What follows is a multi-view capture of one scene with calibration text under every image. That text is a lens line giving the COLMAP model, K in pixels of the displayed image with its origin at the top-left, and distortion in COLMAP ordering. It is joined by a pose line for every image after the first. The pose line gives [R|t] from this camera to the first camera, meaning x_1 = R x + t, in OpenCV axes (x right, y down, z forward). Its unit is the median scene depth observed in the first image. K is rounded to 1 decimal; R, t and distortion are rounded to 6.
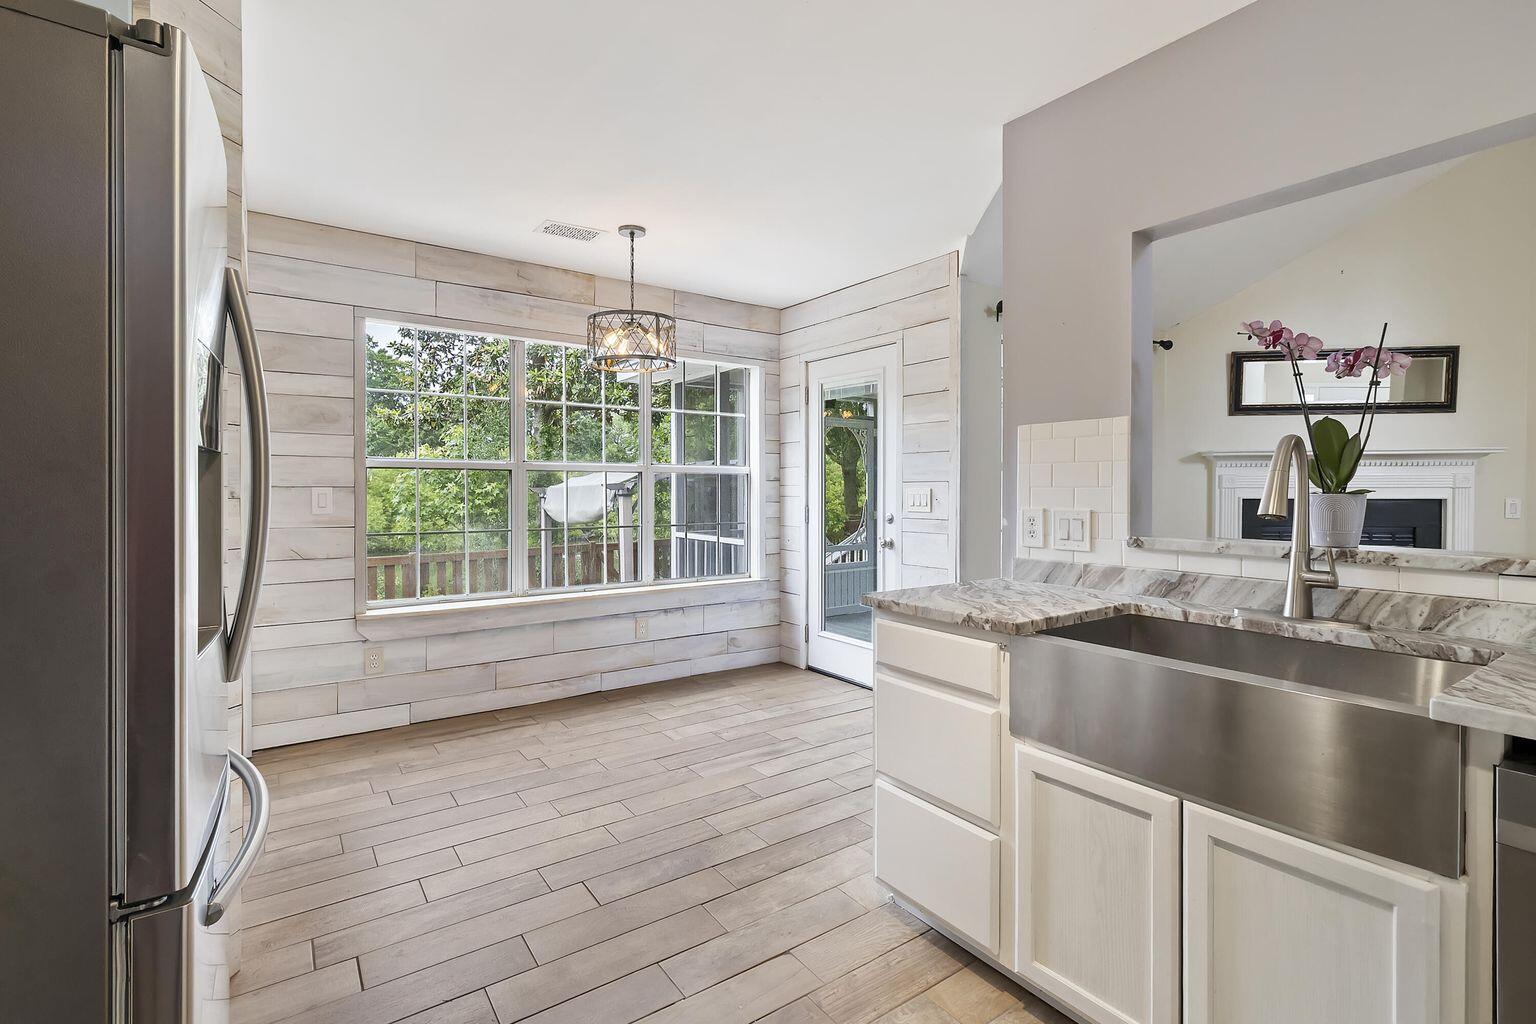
lens RADIAL K [[712.4, 0, 770.9], [0, 712.4, 498.4], [0, 0, 1]] dist [-0.000229, 0.000684]
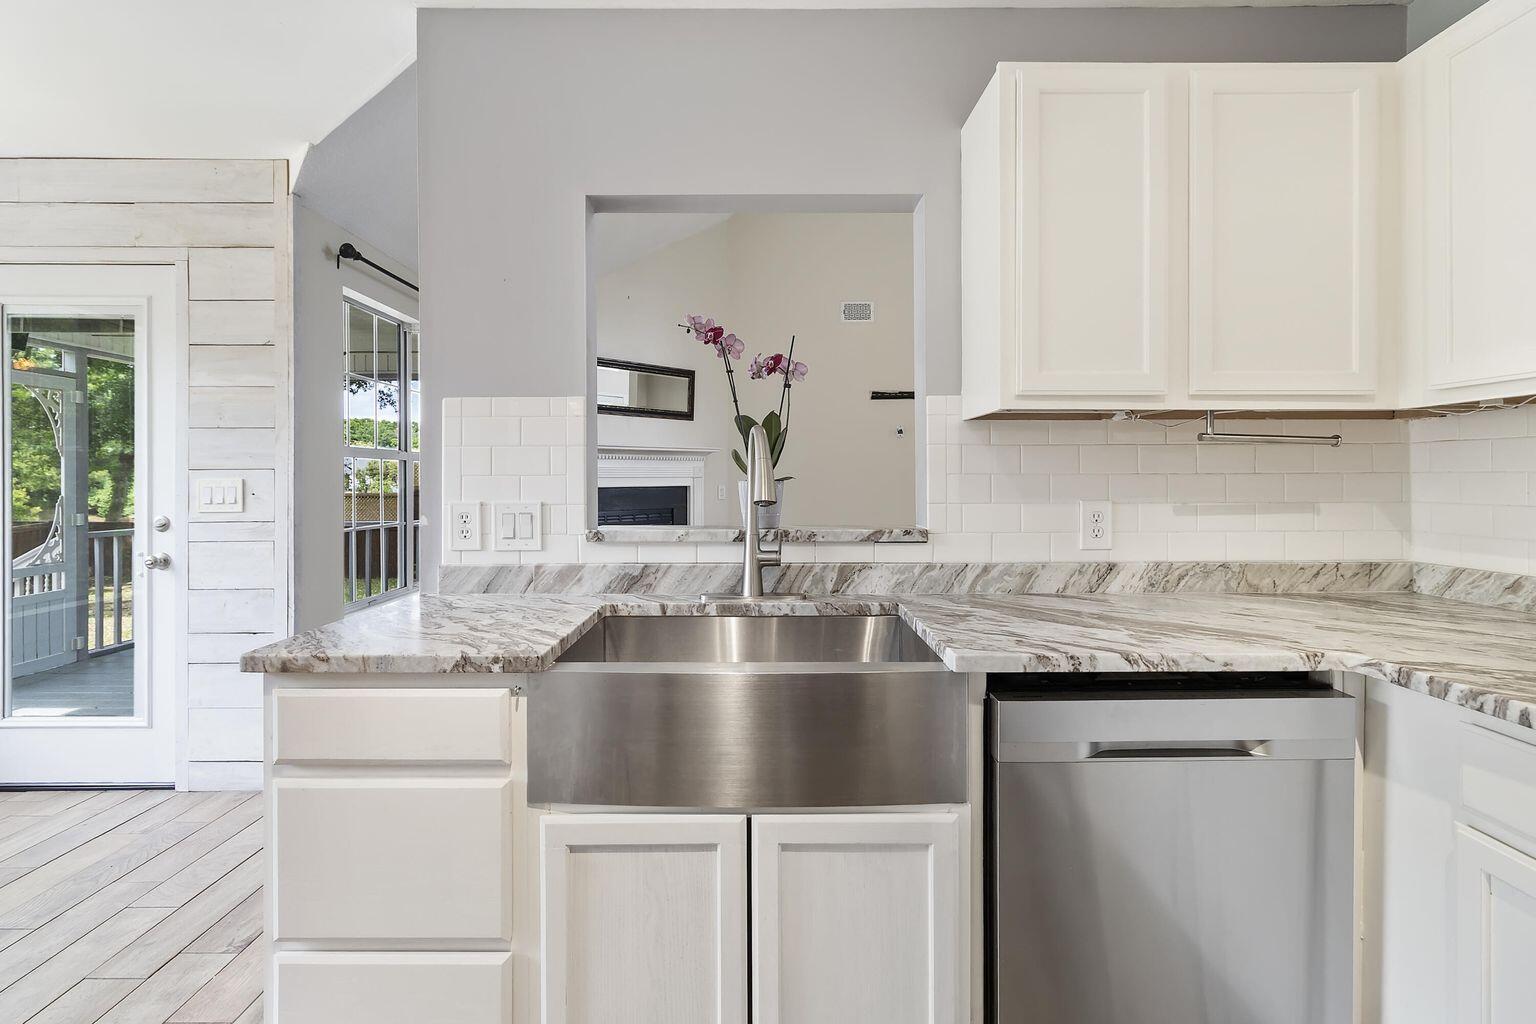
lens RADIAL K [[712.4, 0, 765.2], [0, 712.4, 477.9], [0, 0, 1]] dist [-0.000229, 0.000684]
pose [[0.578864, -0.001934, 0.815422, -0.101041], [0.015073, 0.999852, -0.008329, -0.001484], [-0.815285, 0.017112, 0.578808, 0.287501]]
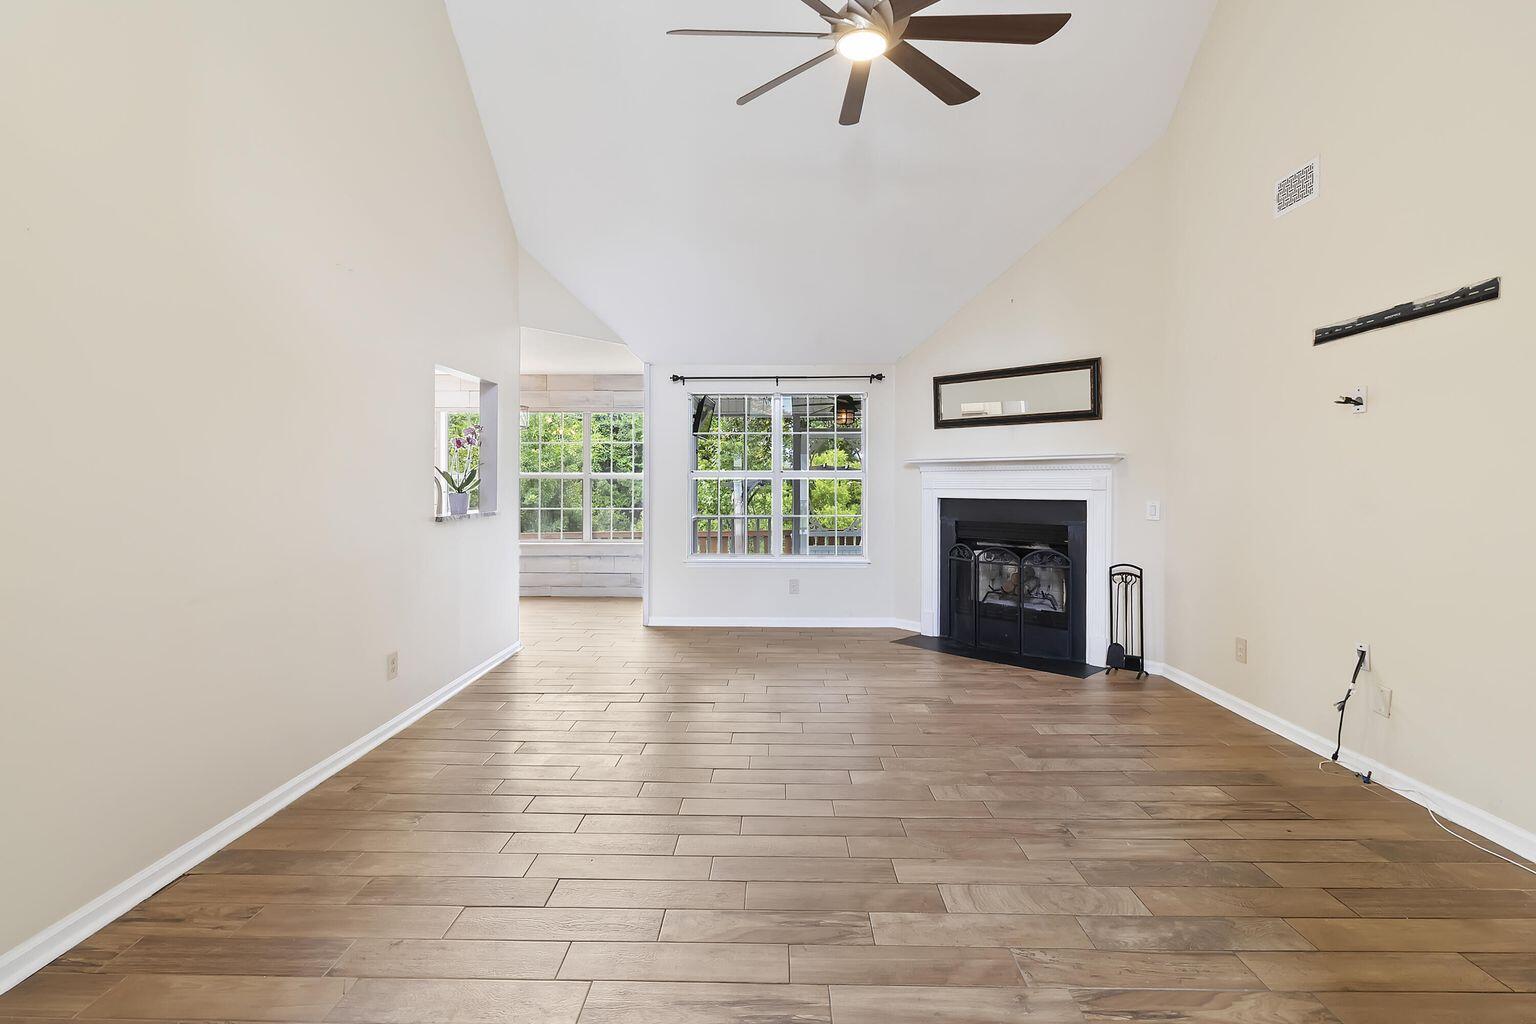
lens RADIAL K [[712.4, 0, 757.7], [0, 712.4, 480.6], [0, 0, 1]] dist [-0.000229, 0.000684]
pose [[0.802511, -0.001543, -0.596635, 2.731689], [-0.009188, 0.999846, -0.014944, -0.019057], [0.596566, 0.017475, 0.802374, -0.374662]]
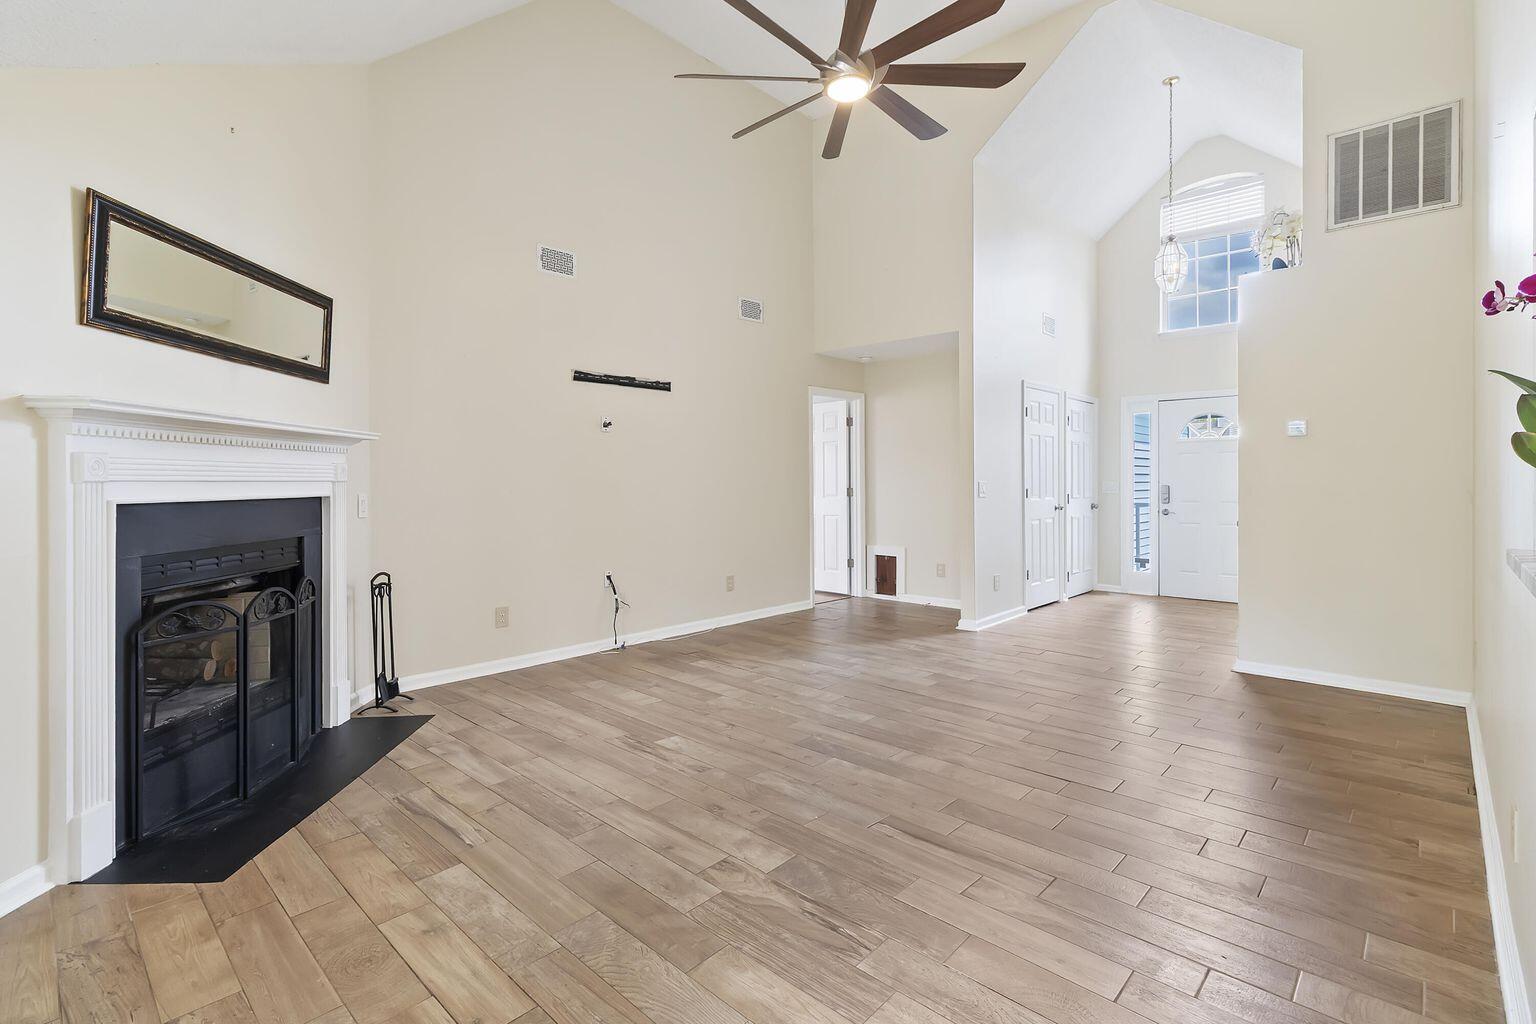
lens RADIAL K [[712.4, 0, 767.5], [0, 712.4, 476.6], [0, 0, 1]] dist [-0.000229, 0.000684]
pose [[-0.208225, 0.007603, 0.978051, 0.248115], [0.017343, 0.999841, -0.004080, -0.020509], [-0.977927, 0.016113, -0.208324, 1.608326]]
